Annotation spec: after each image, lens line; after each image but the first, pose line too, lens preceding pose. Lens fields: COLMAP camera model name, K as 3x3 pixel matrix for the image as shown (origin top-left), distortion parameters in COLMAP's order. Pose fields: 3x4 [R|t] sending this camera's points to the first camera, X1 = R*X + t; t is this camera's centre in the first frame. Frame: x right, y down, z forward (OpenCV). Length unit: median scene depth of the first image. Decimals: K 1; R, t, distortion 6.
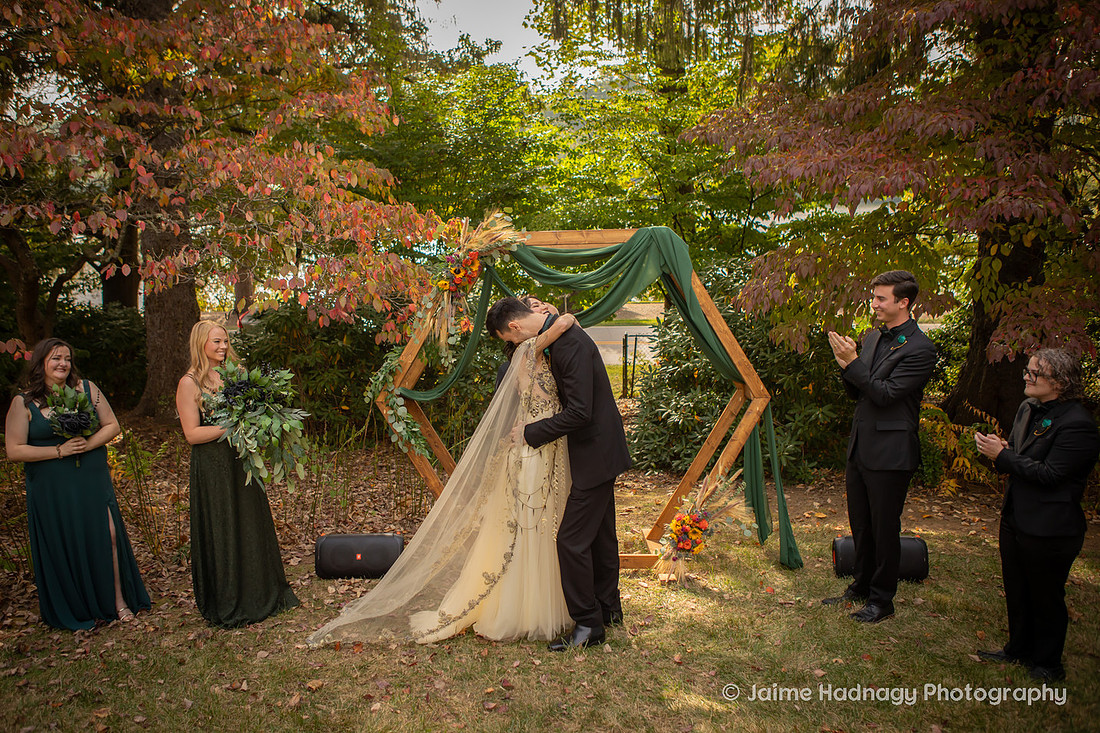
lens RADIAL K [[900.8, 0, 513.0], [0, 900.8, 348.3], [0, 0, 1]] dist [-0.093180, 0.082857]
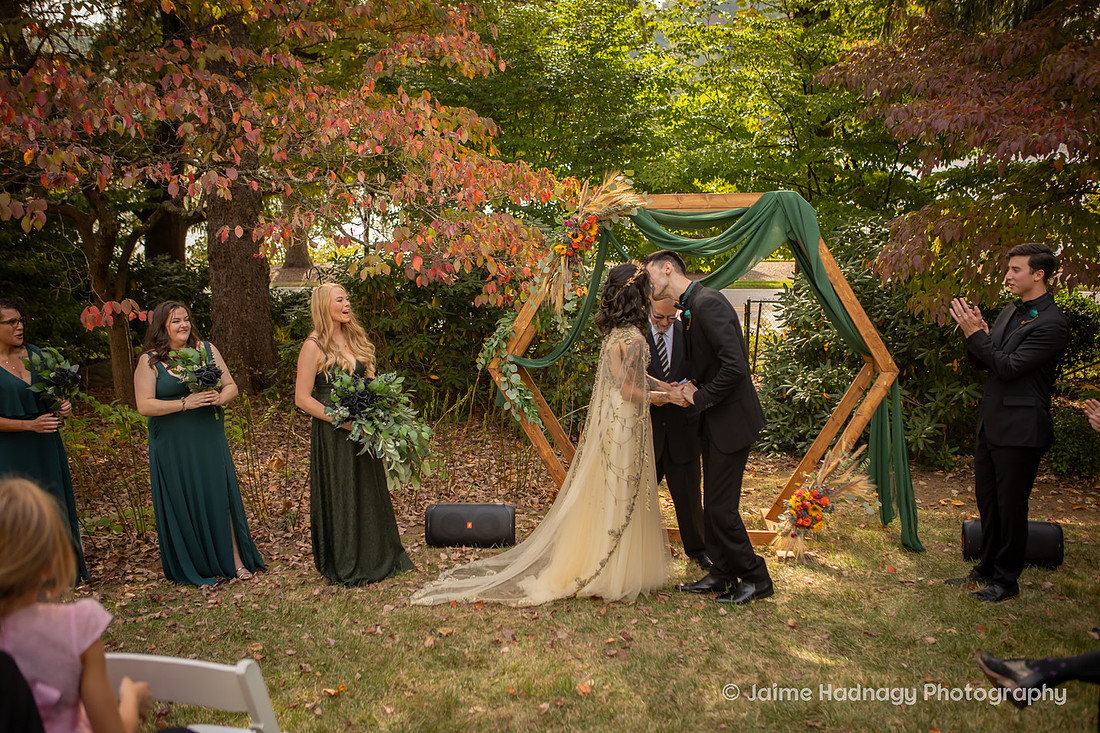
lens RADIAL K [[1049.3, 0, 550.0], [0, 1049.3, 366.5], [0, 0, 1]] dist [-0.080679, 0.101527]
pose [[0.997943, 0.018218, -0.061461, -0.015938], [-0.015067, 0.998568, 0.051339, -0.001921], [0.062308, -0.050308, 0.996788, -0.130288]]
